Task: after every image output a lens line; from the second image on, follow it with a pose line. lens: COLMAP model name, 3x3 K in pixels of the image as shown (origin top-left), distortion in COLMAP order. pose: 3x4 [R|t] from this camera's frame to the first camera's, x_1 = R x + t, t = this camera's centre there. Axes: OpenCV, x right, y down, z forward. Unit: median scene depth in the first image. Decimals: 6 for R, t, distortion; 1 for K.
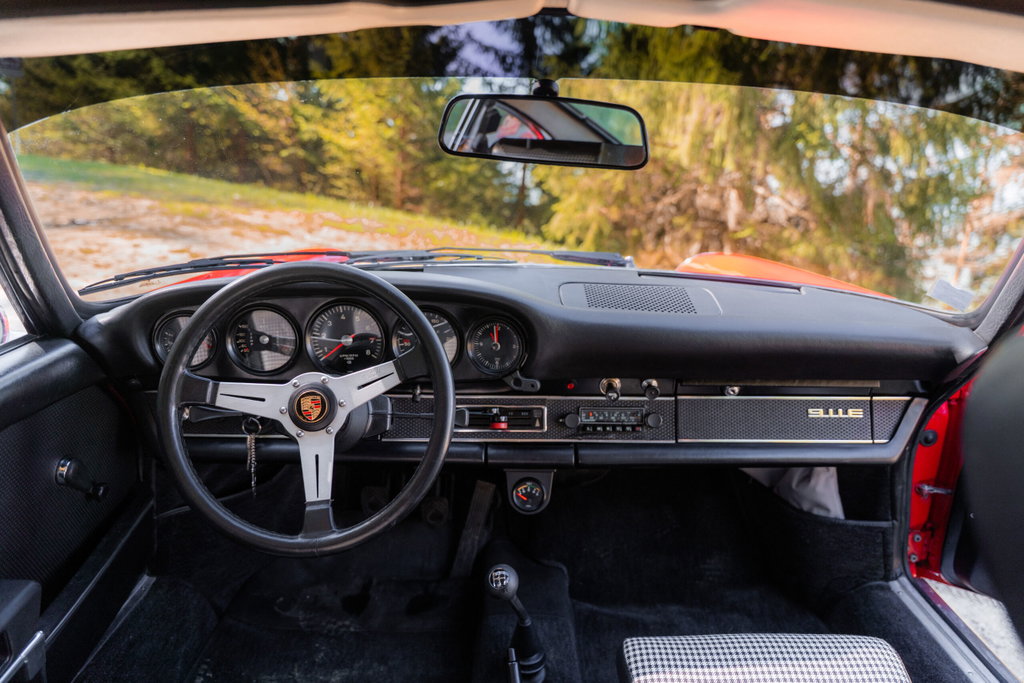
lens RADIAL K [[676.1, 0, 511.7], [0, 676.1, 369.0], [0, 0, 1]] dist [0.007276, -0.018933]
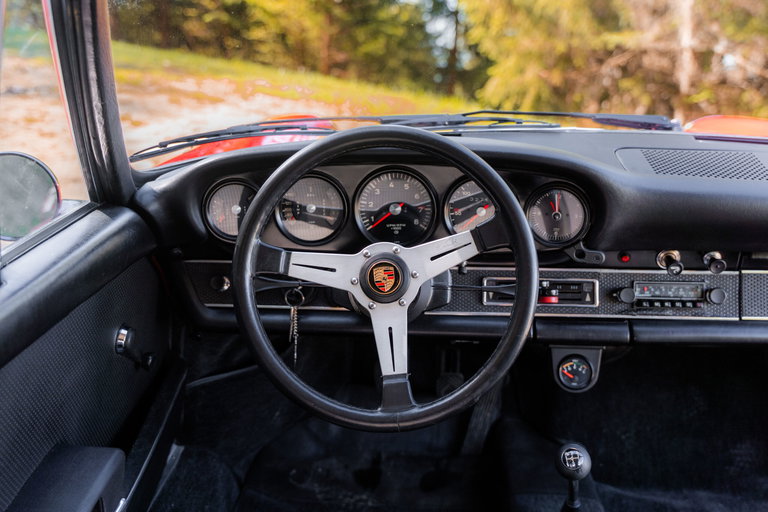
lens RADIAL K [[696.8, 0, 385.5], [0, 696.8, 275.8], [0, 0, 1]] dist [0.008468, 0.016418]
pose [[0.997242, 0.009787, -0.073568, -0.150115], [-0.006143, 0.998750, 0.049596, 0.002481], [0.073962, -0.049008, 0.996056, 0.005966]]
